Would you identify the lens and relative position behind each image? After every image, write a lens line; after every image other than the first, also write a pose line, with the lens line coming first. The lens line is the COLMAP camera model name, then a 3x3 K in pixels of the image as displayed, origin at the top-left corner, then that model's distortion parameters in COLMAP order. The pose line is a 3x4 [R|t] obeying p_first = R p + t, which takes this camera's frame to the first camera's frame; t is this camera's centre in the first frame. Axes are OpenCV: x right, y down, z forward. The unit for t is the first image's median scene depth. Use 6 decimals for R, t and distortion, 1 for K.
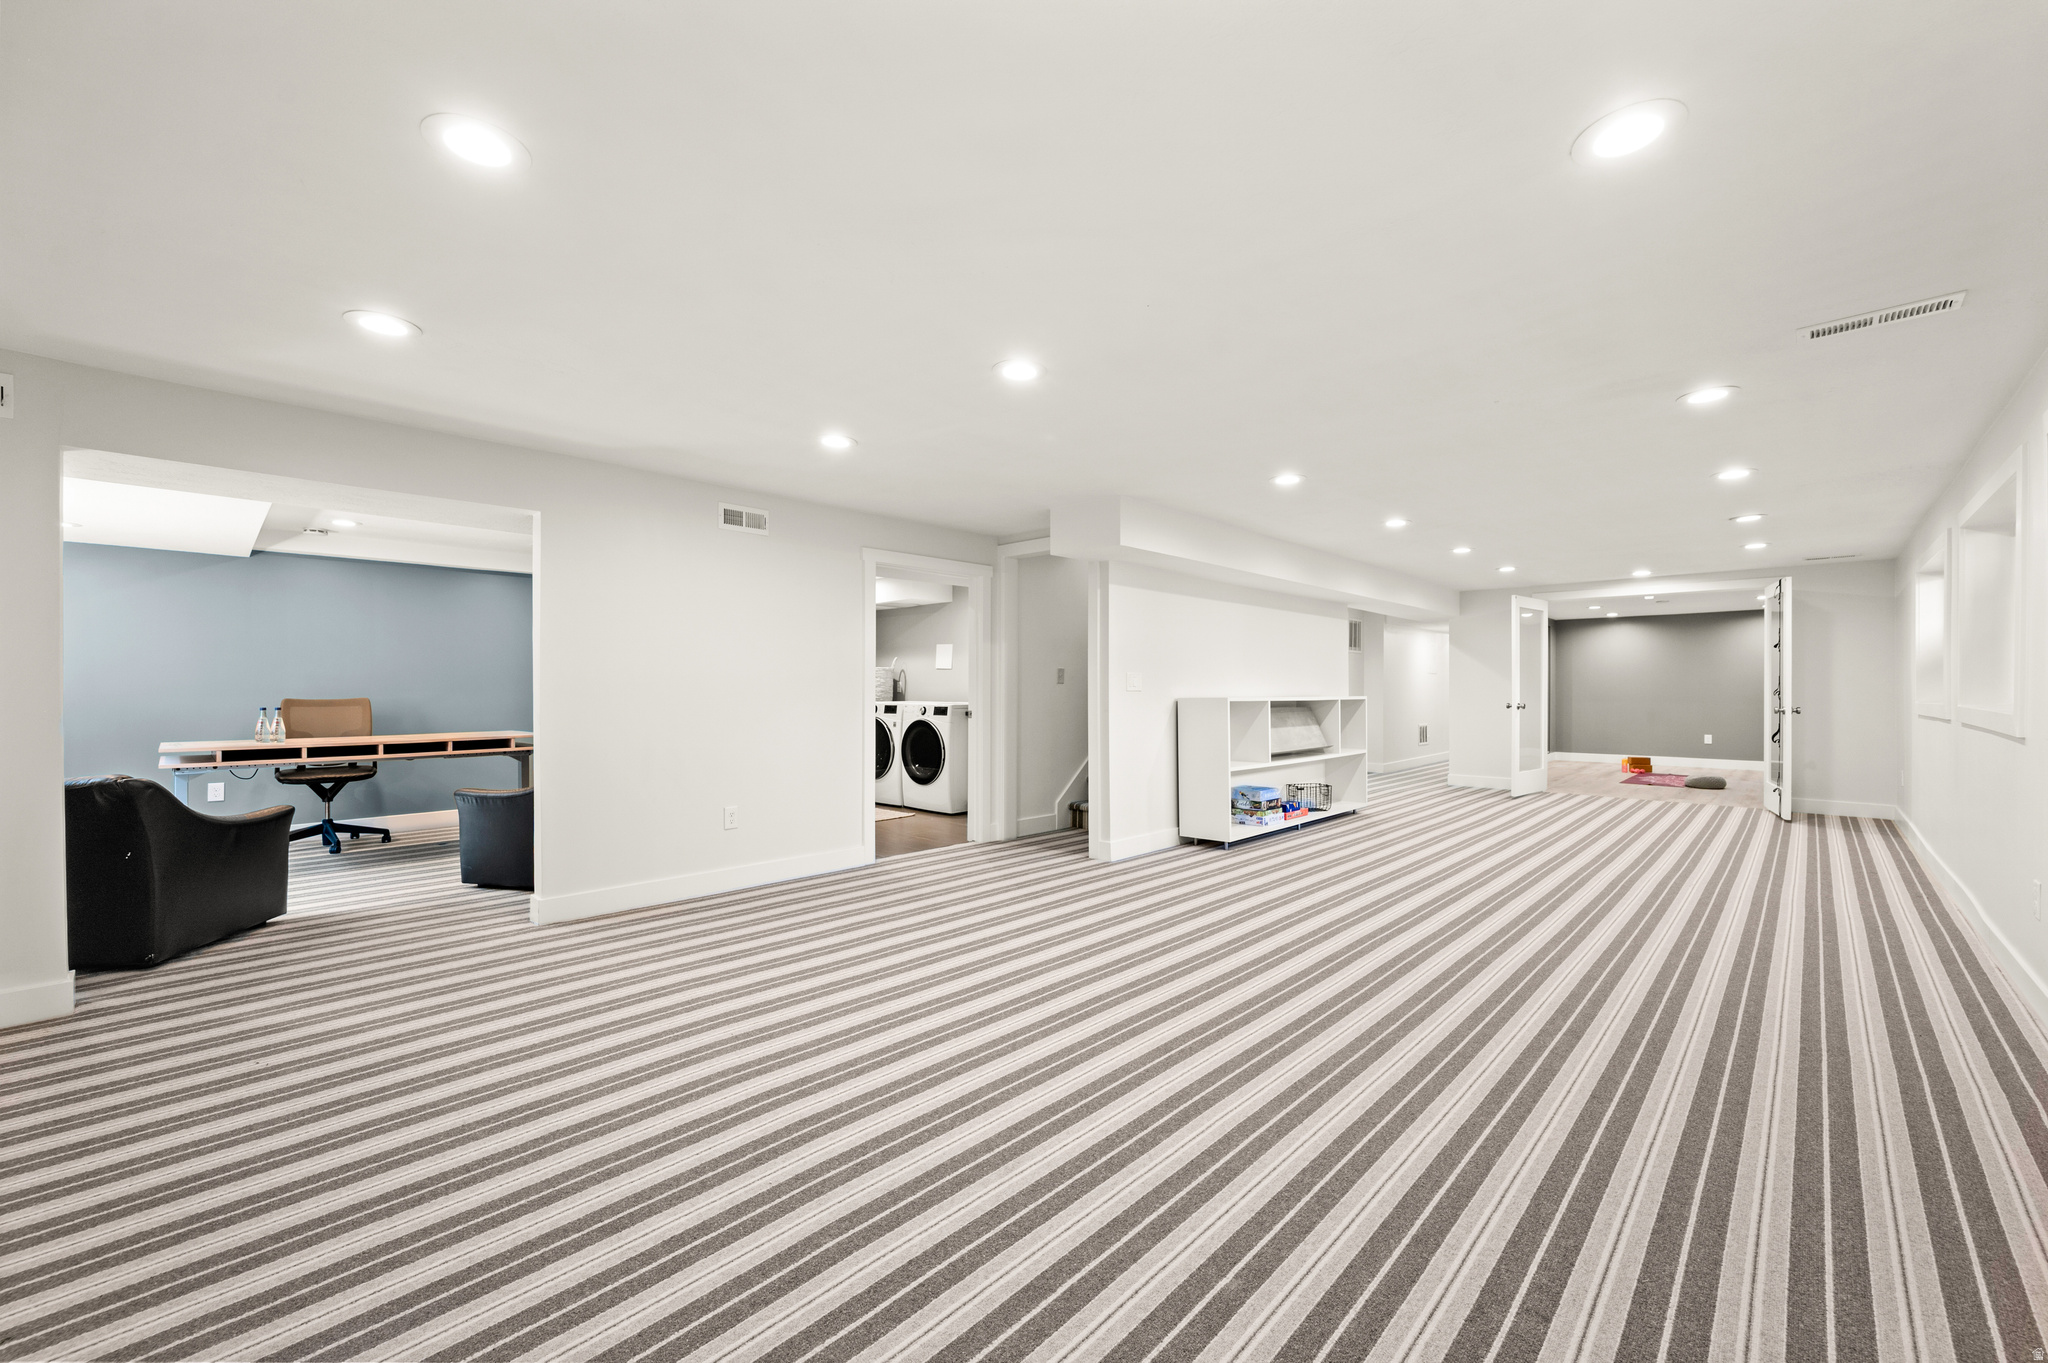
lens RADIAL K [[813.5, 0, 1027.3], [0, 813.5, 682.4], [0, 0, 1]] dist [-0.003536, 0.000624]
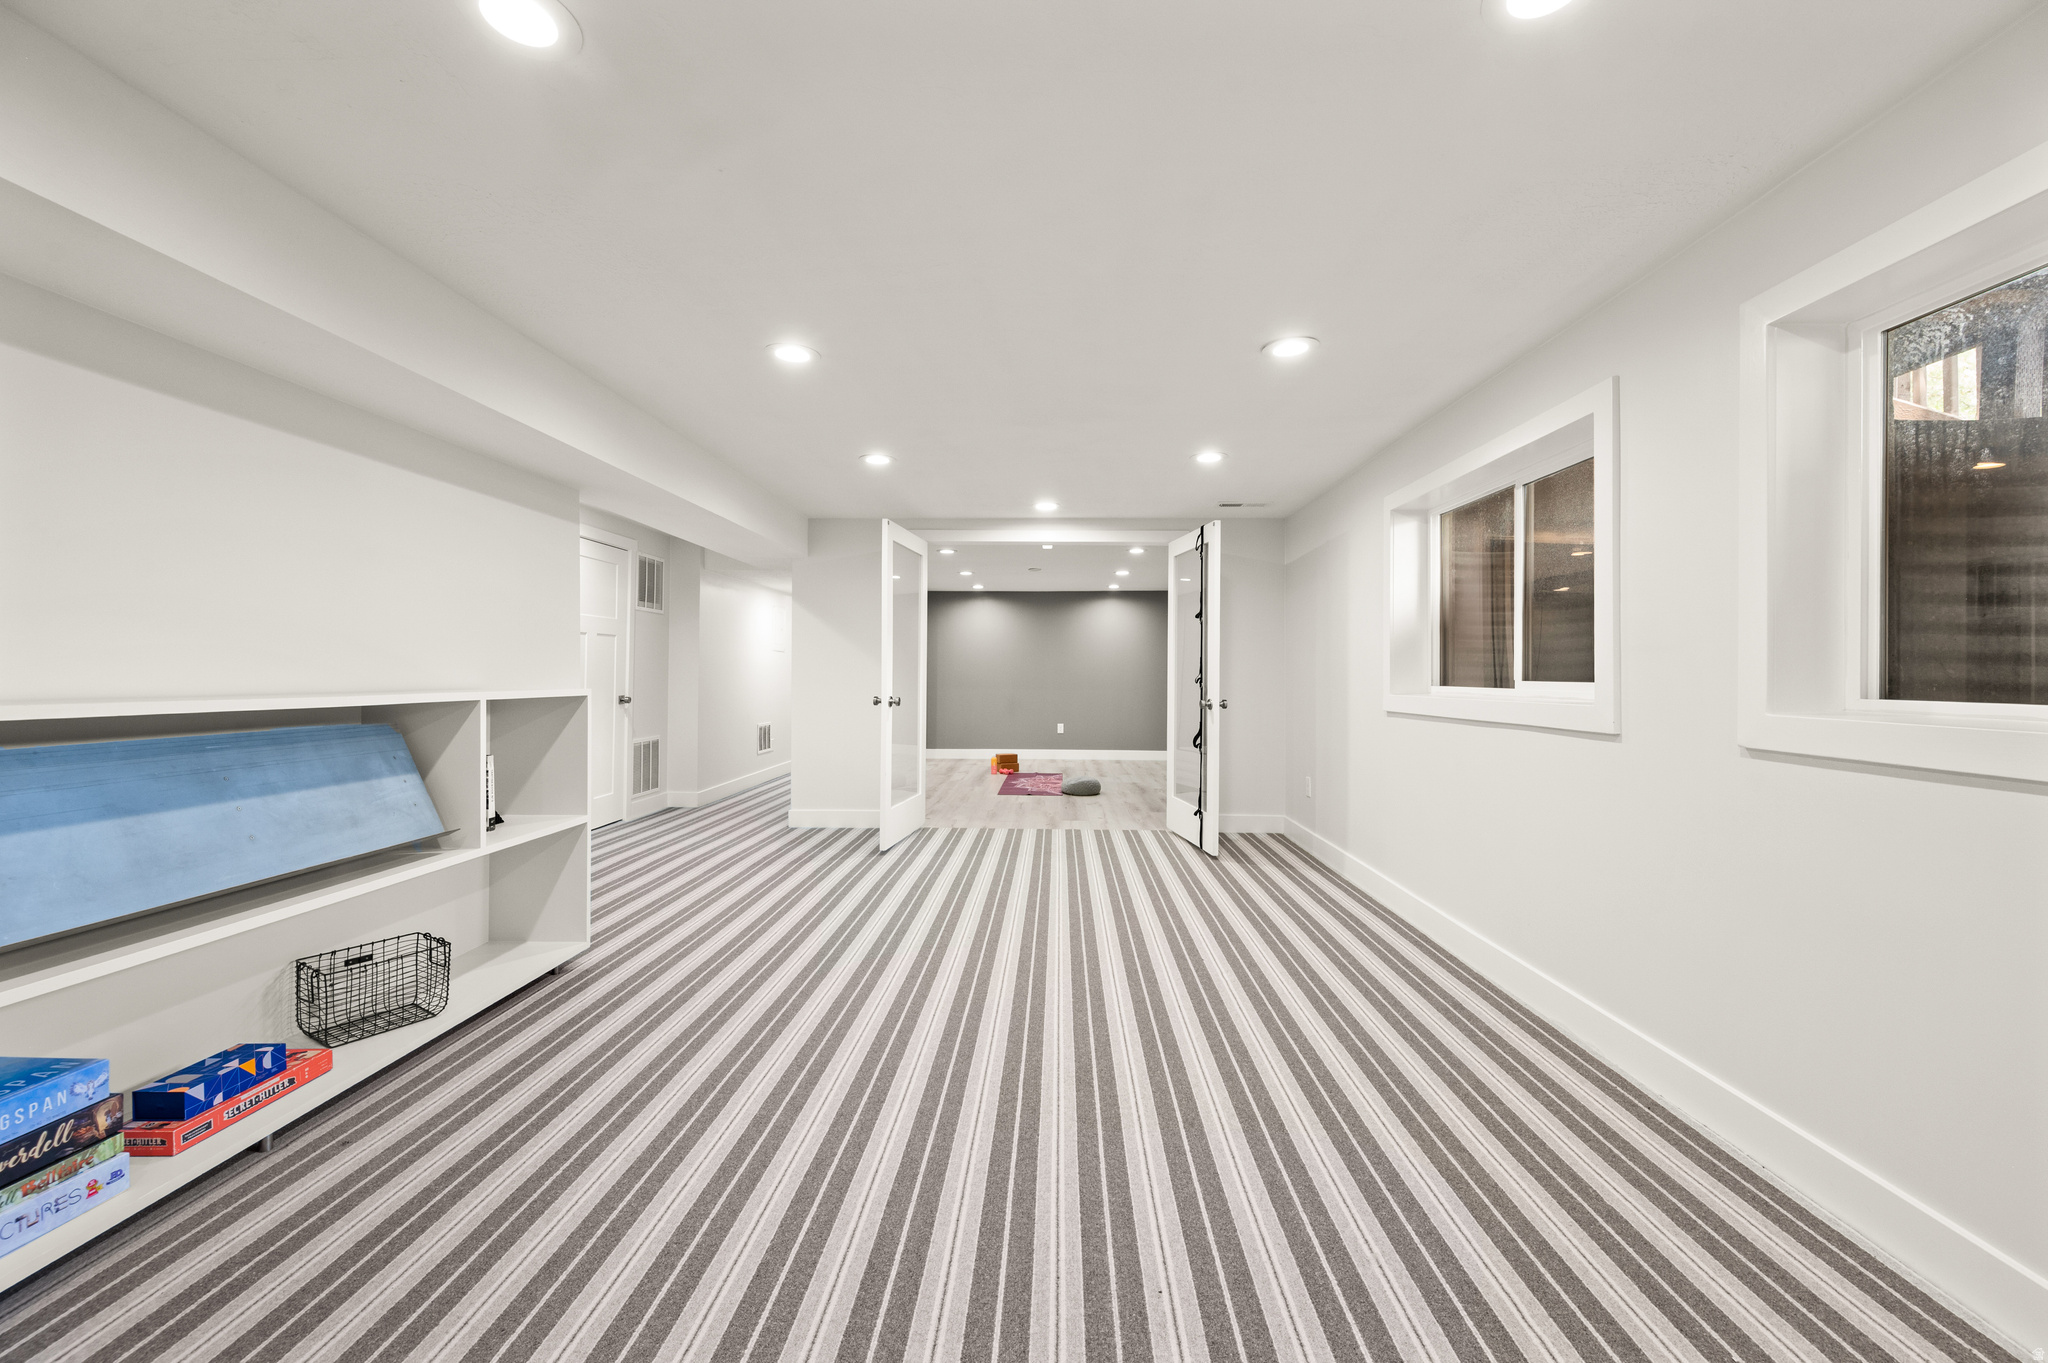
lens RADIAL K [[813.5, 0, 1029.0], [0, 813.5, 673.9], [0, 0, 1]] dist [-0.003536, 0.000624]
pose [[0.742835, 0.002388, 0.669470, 0.212692], [-0.008440, 0.999948, 0.005797, 0.003175], [-0.669421, -0.009957, 0.742816, 0.372193]]
